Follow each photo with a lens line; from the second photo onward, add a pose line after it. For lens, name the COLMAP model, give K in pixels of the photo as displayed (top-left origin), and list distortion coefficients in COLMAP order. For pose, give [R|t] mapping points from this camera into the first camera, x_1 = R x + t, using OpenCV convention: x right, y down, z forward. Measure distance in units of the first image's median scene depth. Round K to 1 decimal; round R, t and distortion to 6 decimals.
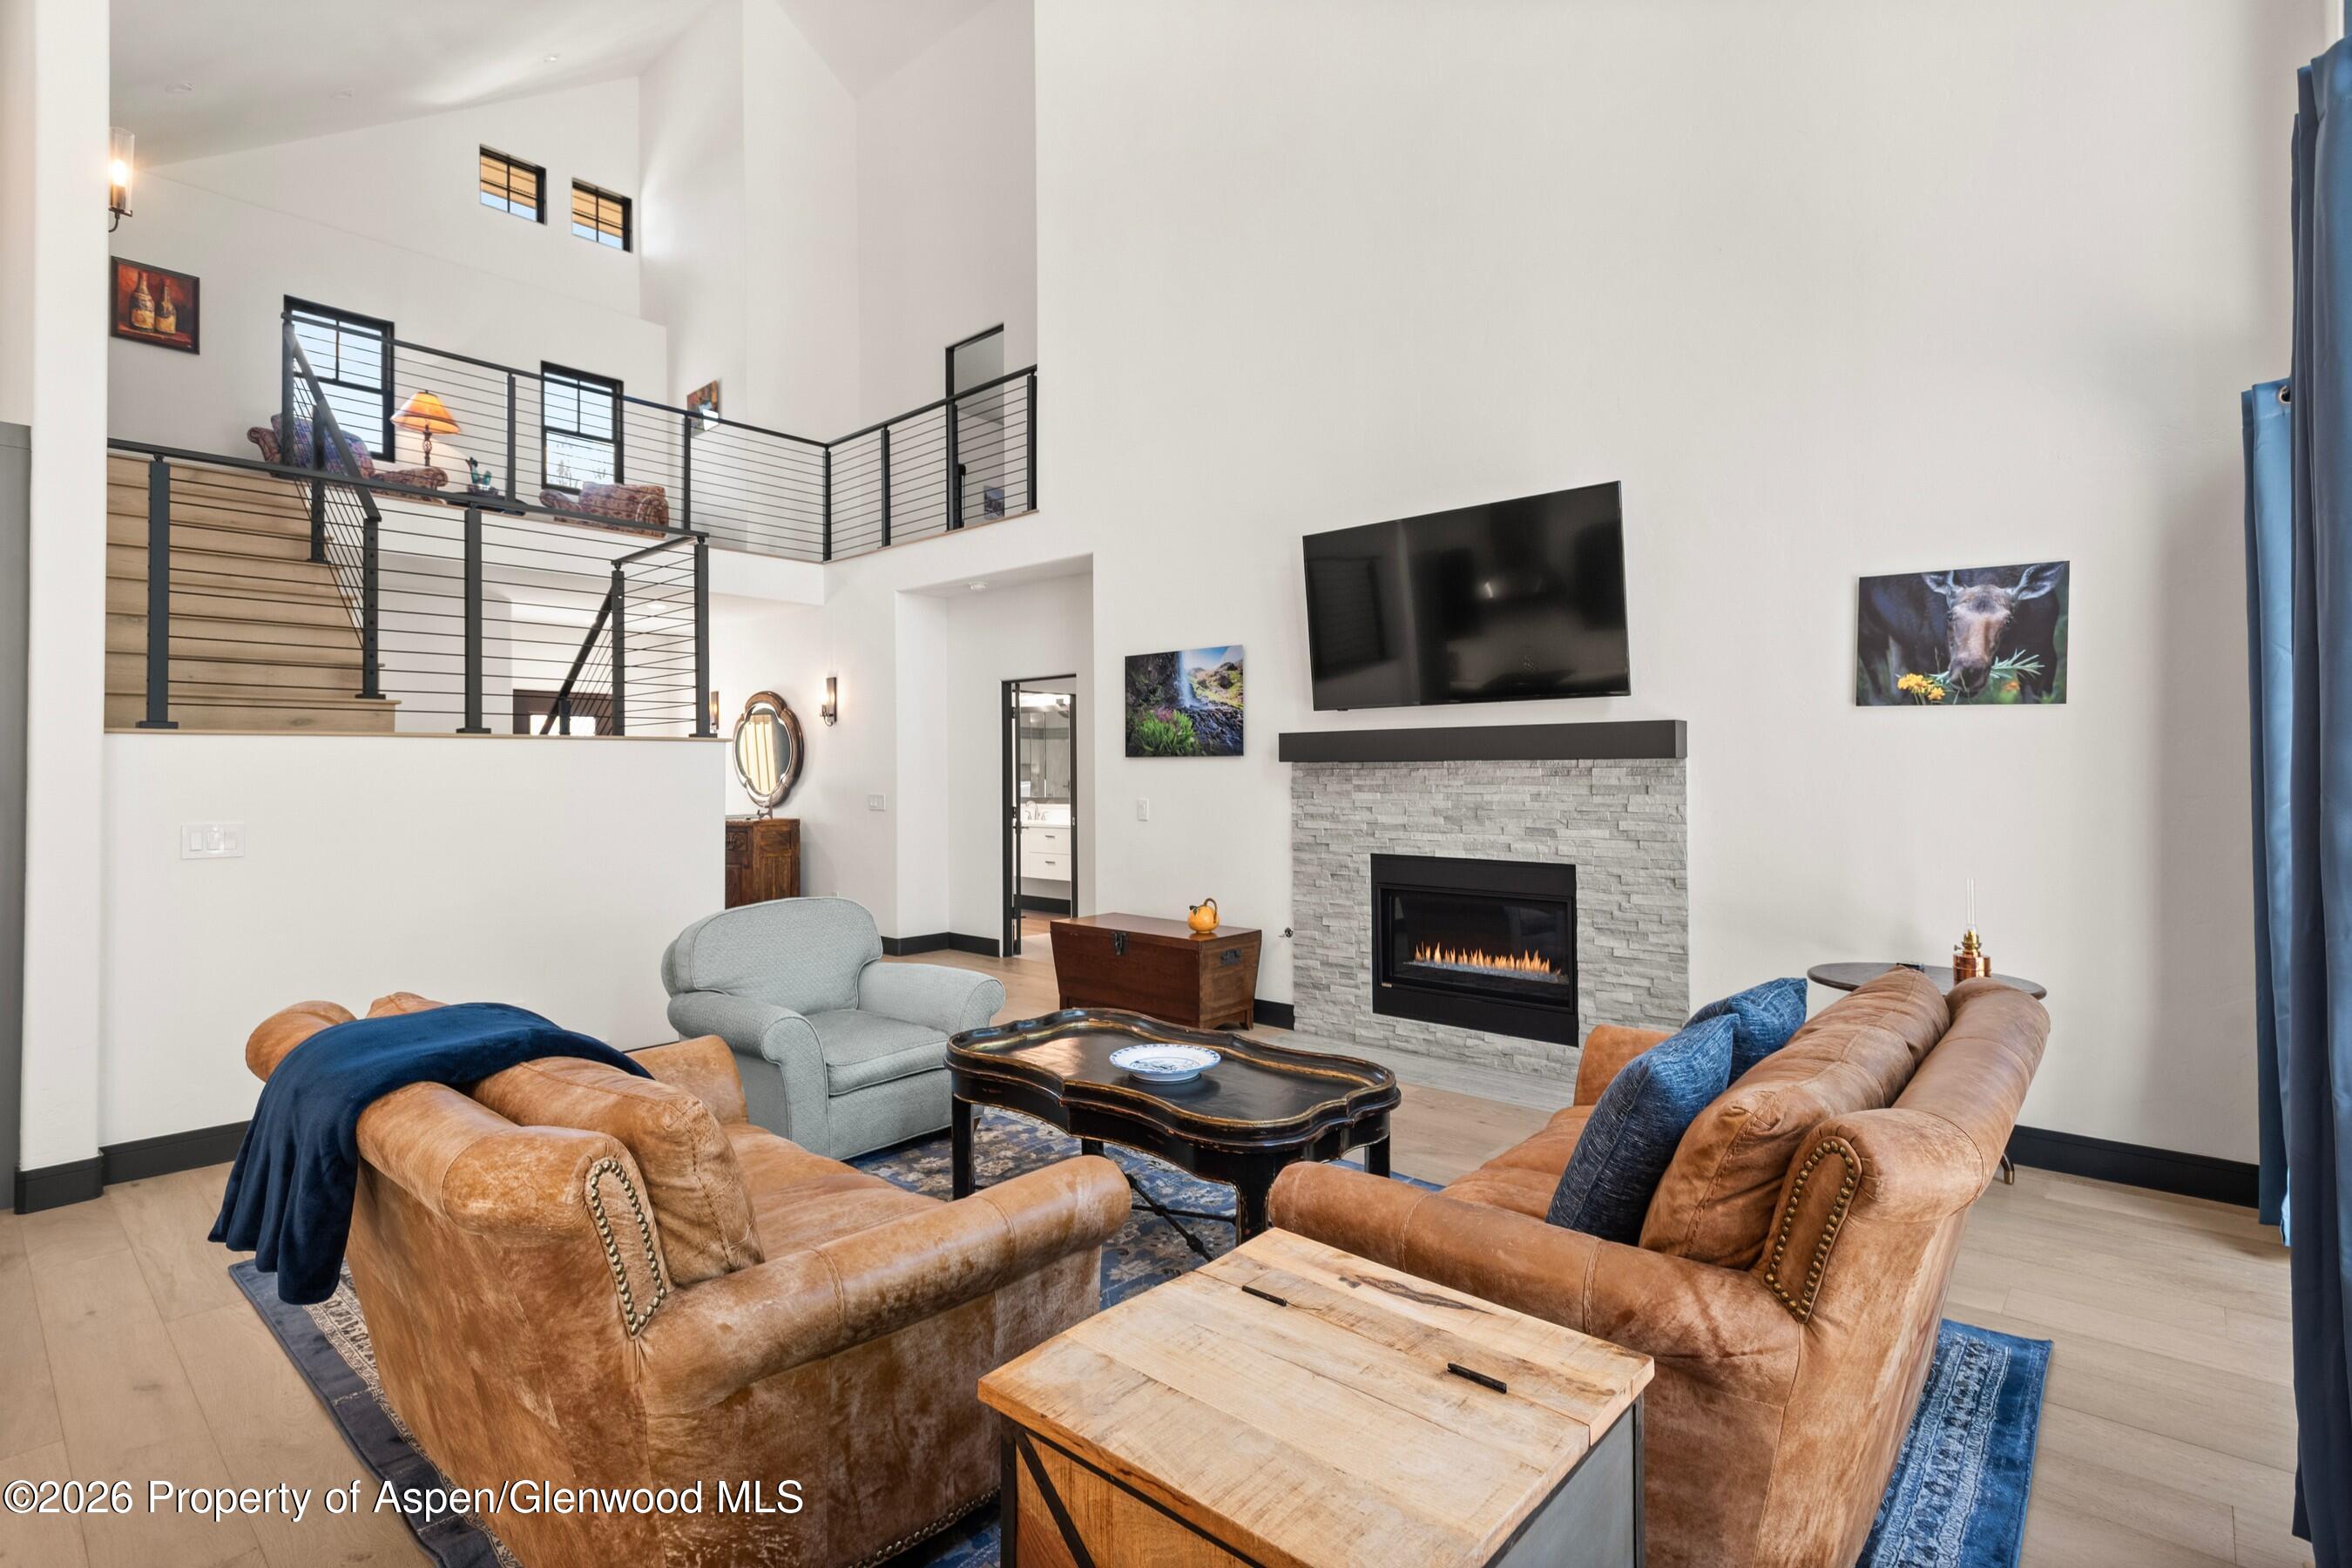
lens RADIAL K [[1111.4, 0, 1188.1], [0, 1111.4, 775.0], [0, 0, 1]] dist [0.017623, -0.004855]
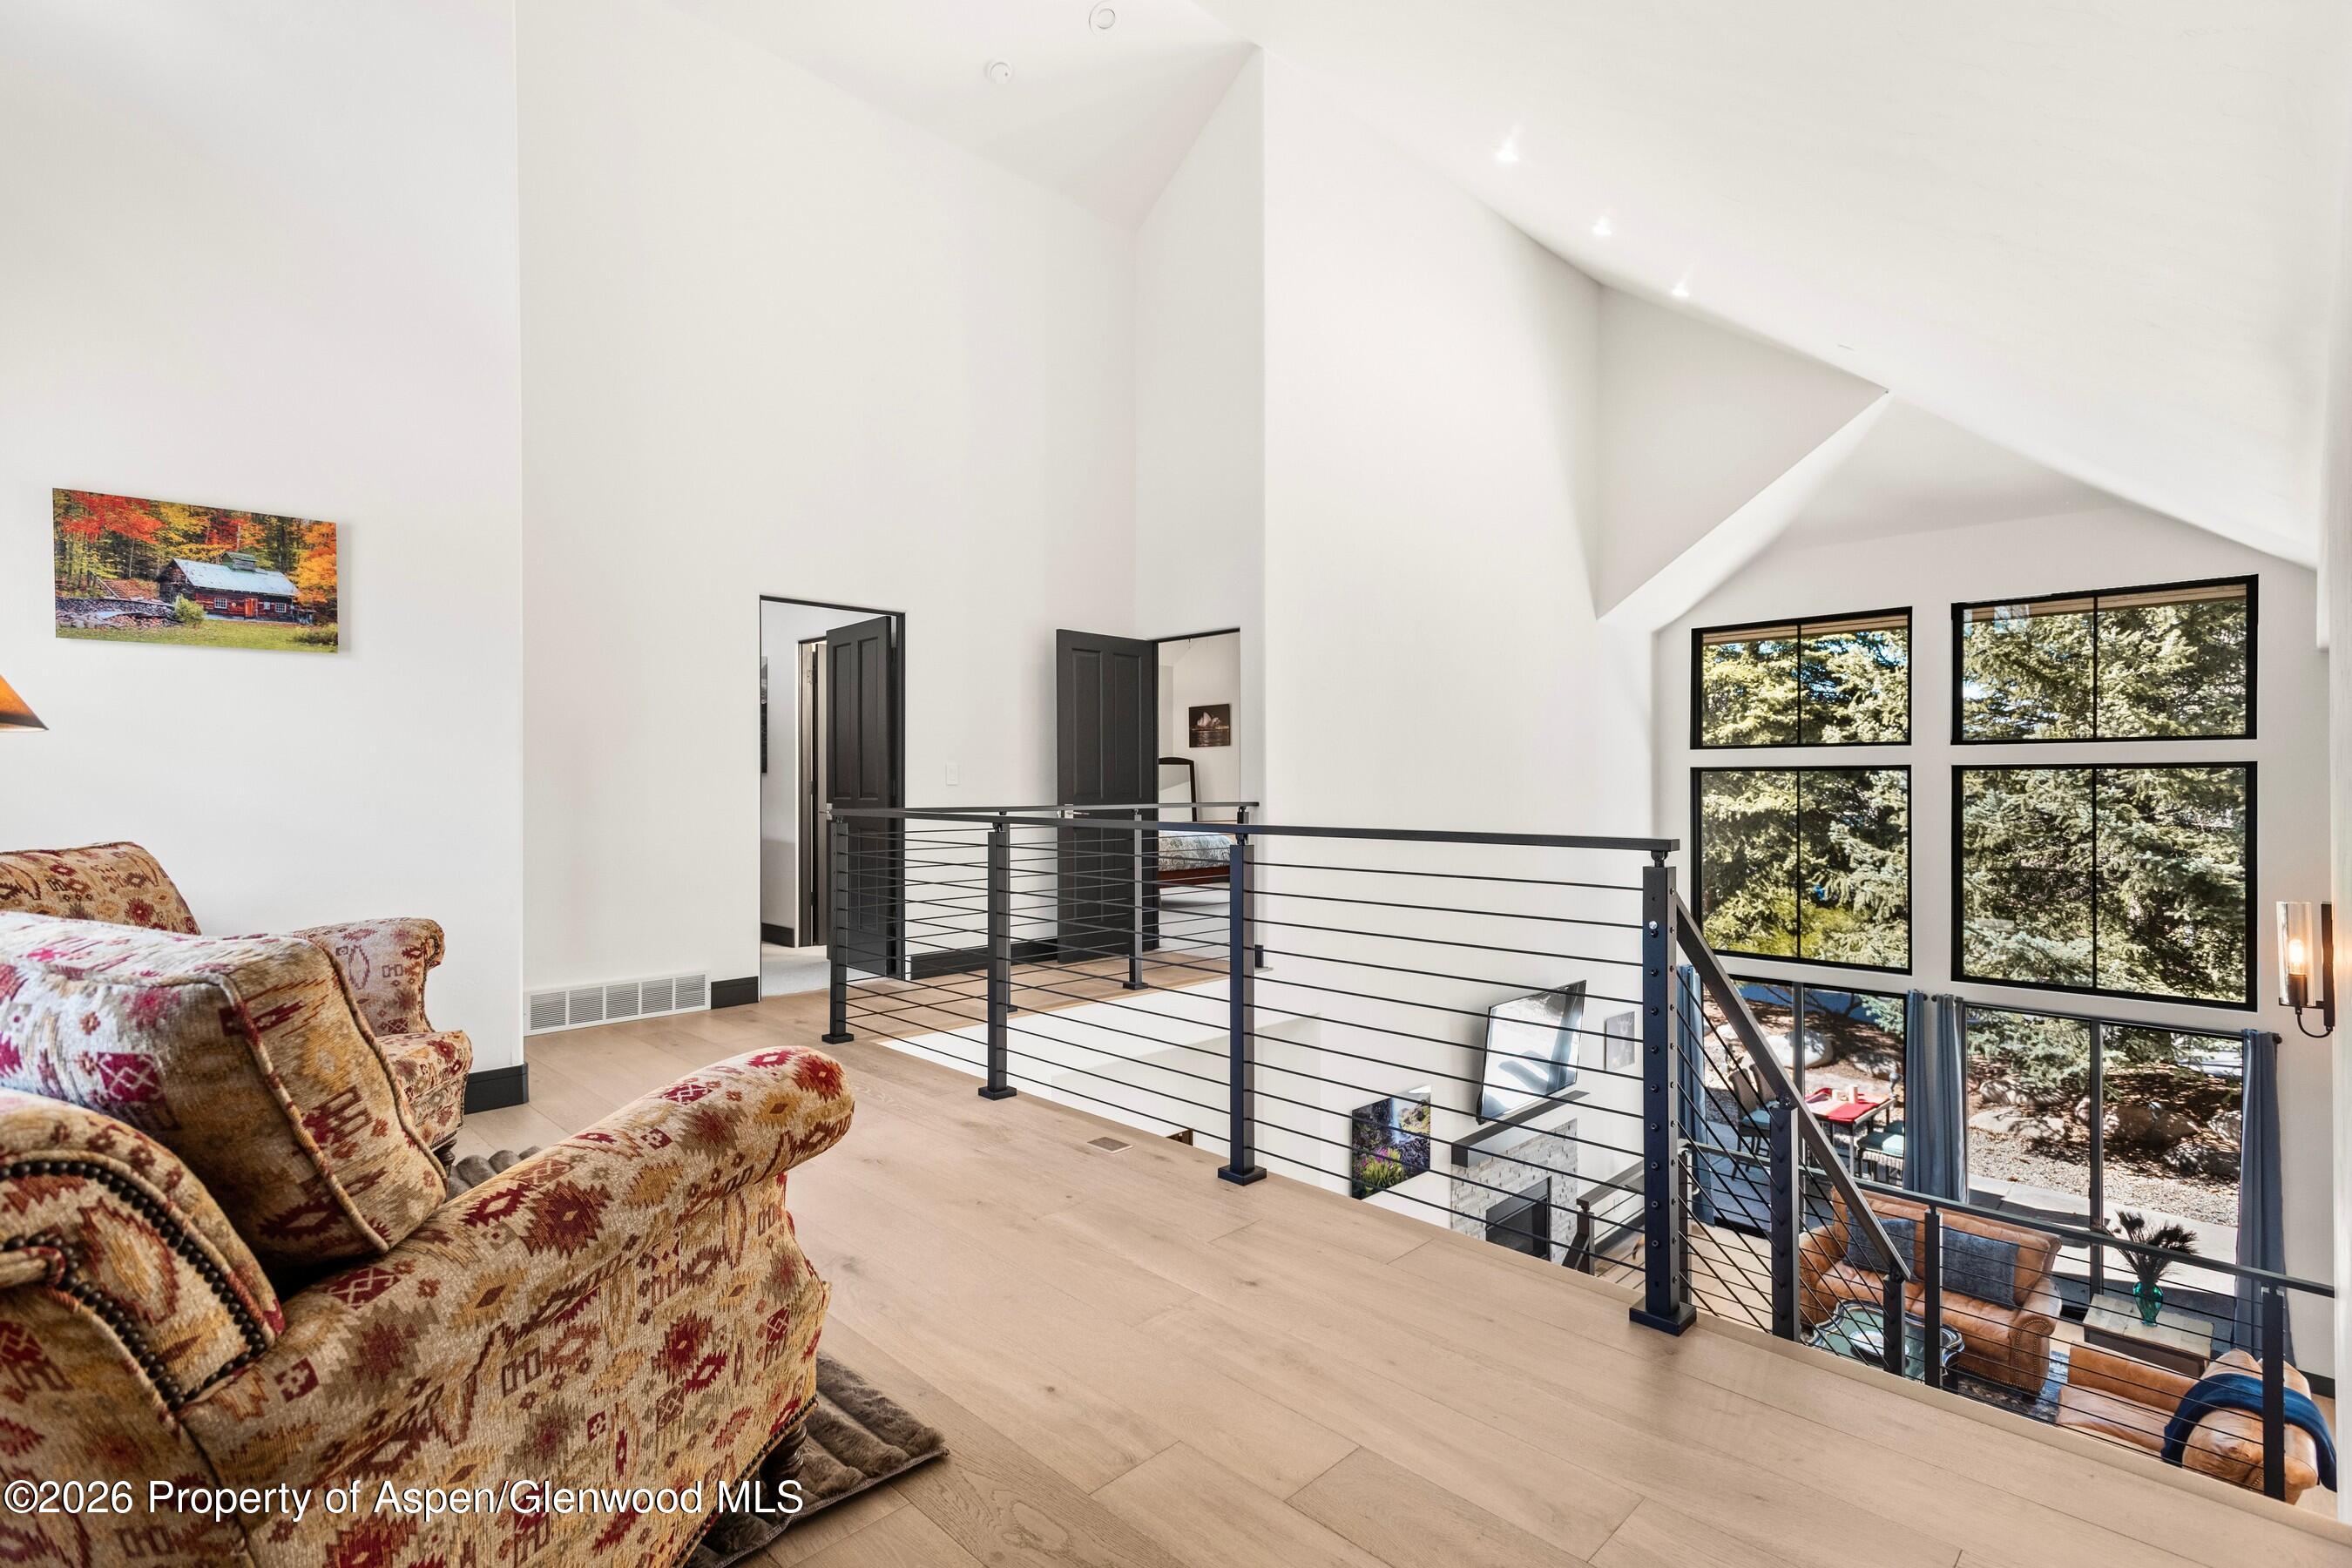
lens RADIAL K [[1111.4, 0, 1163.8], [0, 1111.4, 763.3], [0, 0, 1]] dist [0.017623, -0.004855]
pose [[0.058029, 0.016937, 0.998171, -1.479534], [0.003117, 0.999848, -0.017147, -0.547229], [-0.998310, 0.004106, 0.057967, 1.449780]]
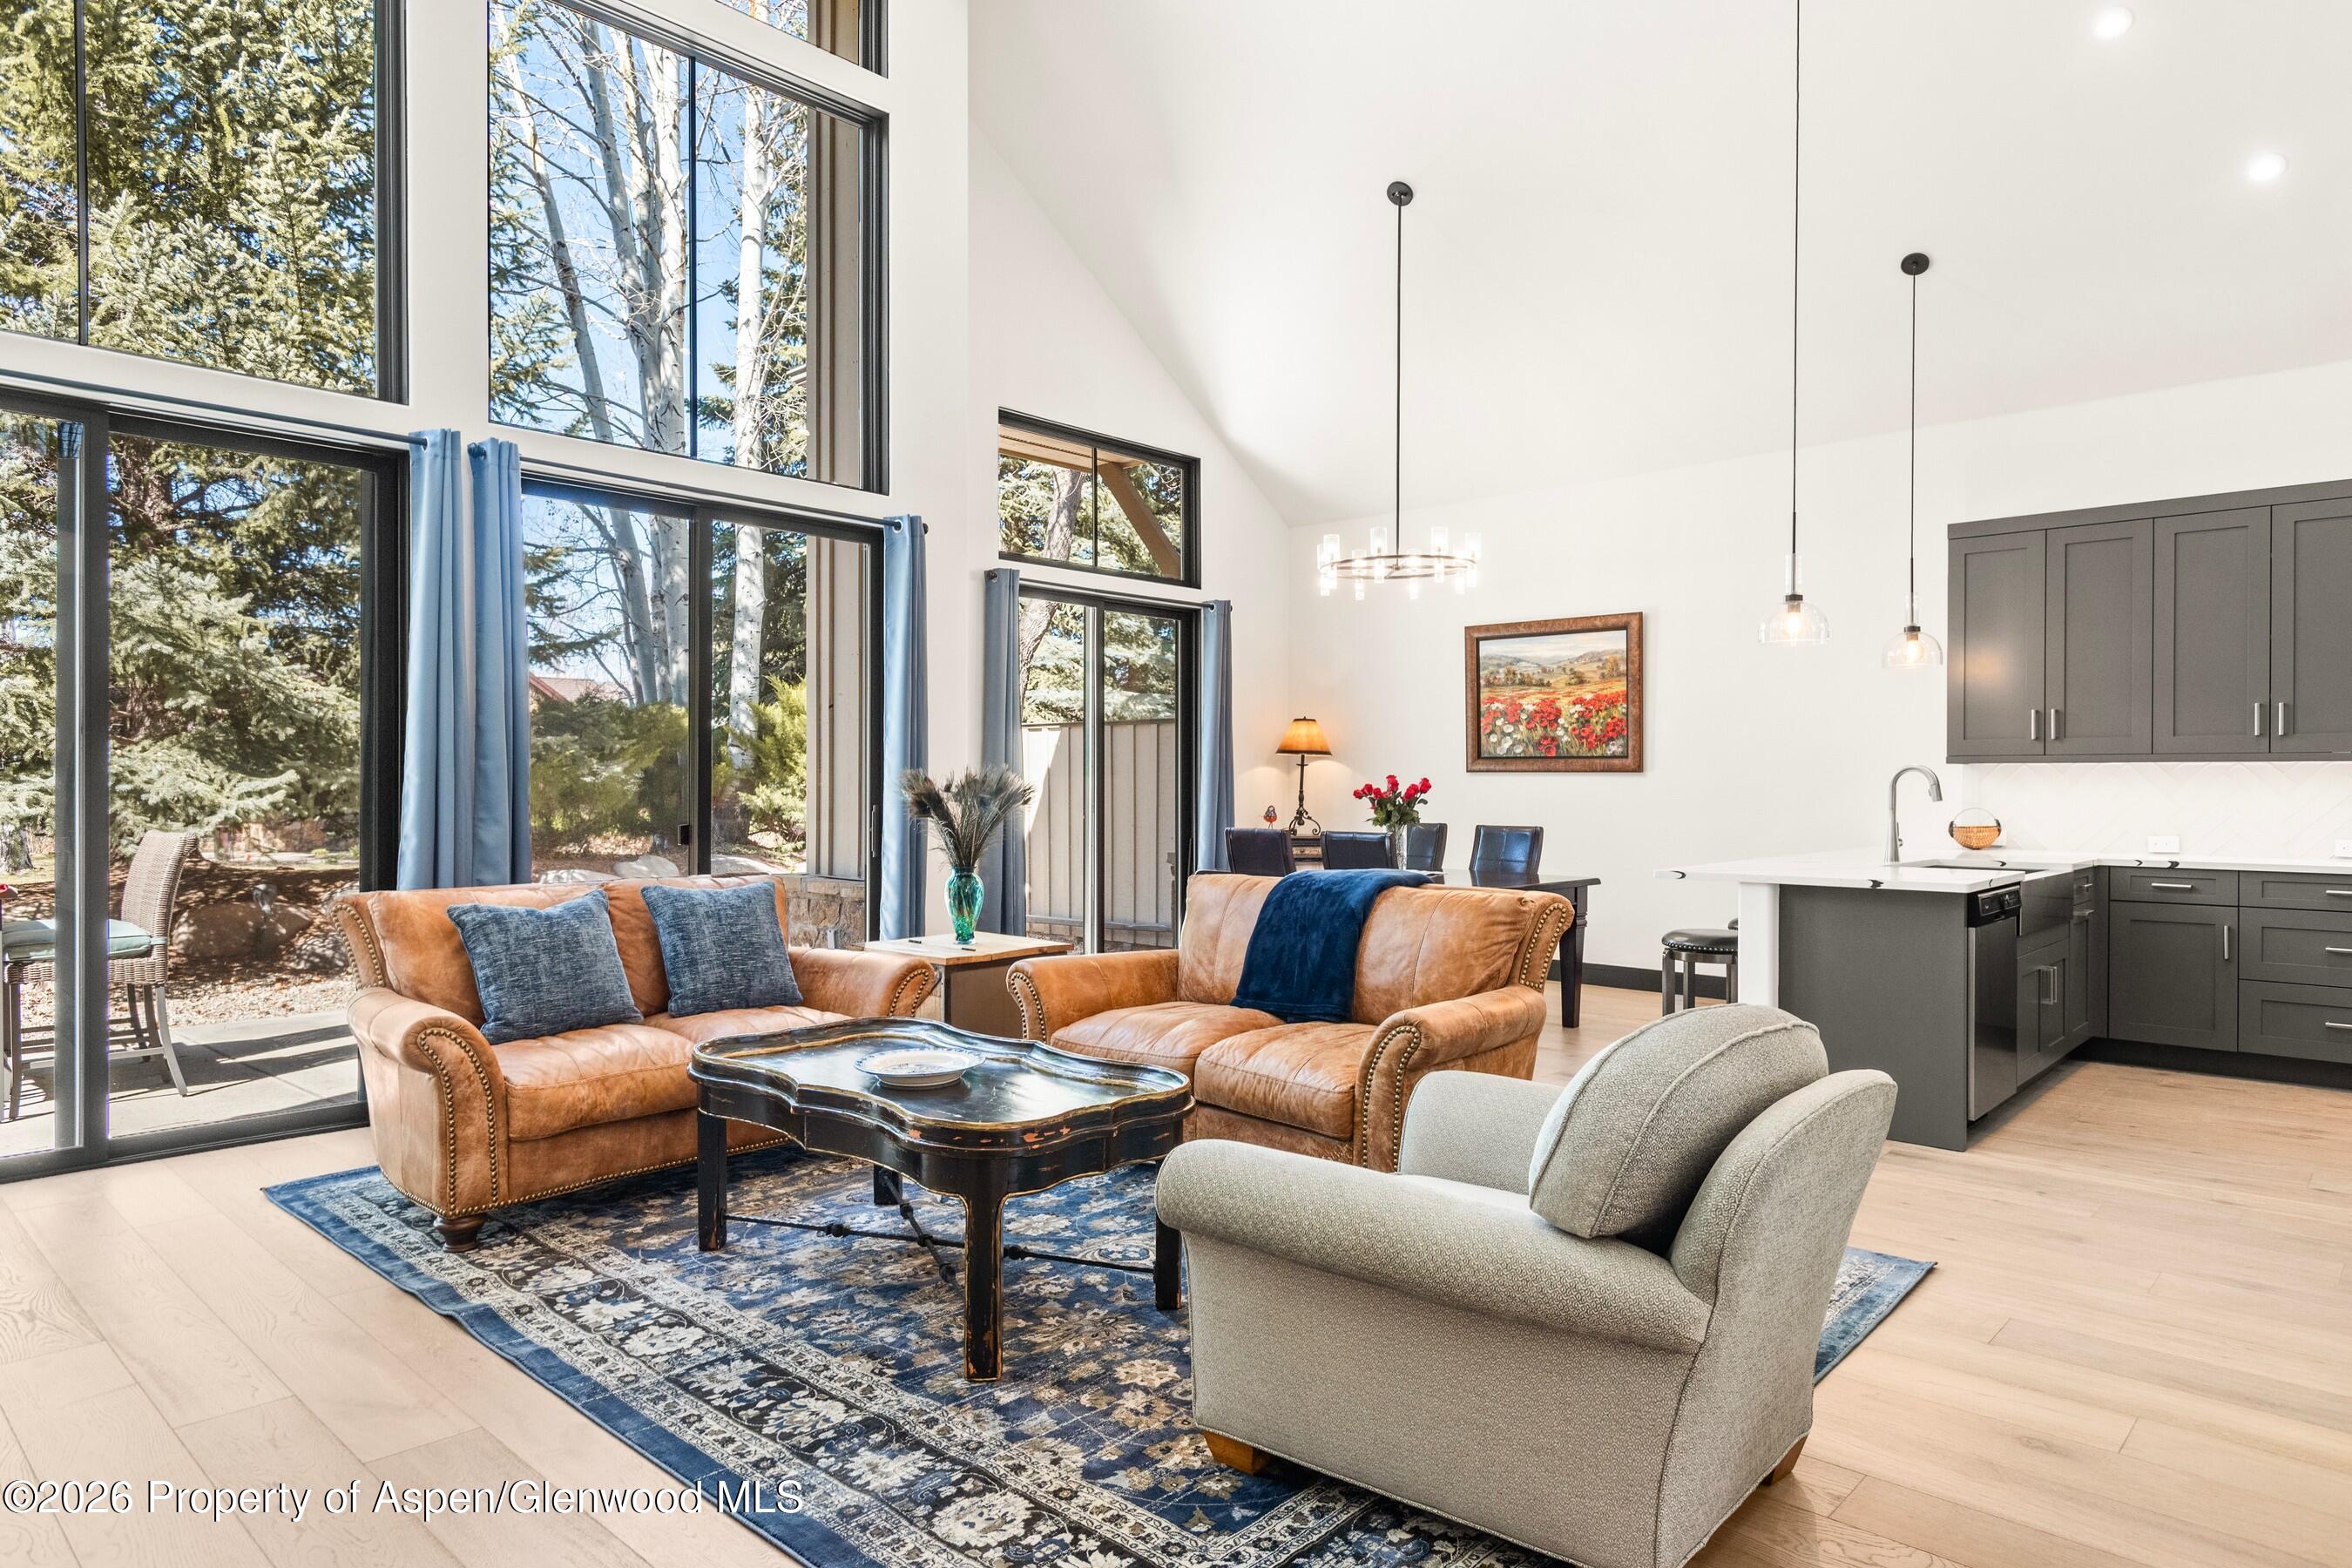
lens RADIAL K [[1388.9, 0, 1202.0], [0, 1388.9, 795.3], [0, 0, 1]] dist [0.019309, -0.009213]
pose [[-0.999995, 0.001340, 0.002691, -0.156155], [0.001375, 0.999916, 0.012856, 0.021782], [-0.002673, 0.012860, -0.999914, 1.317002]]
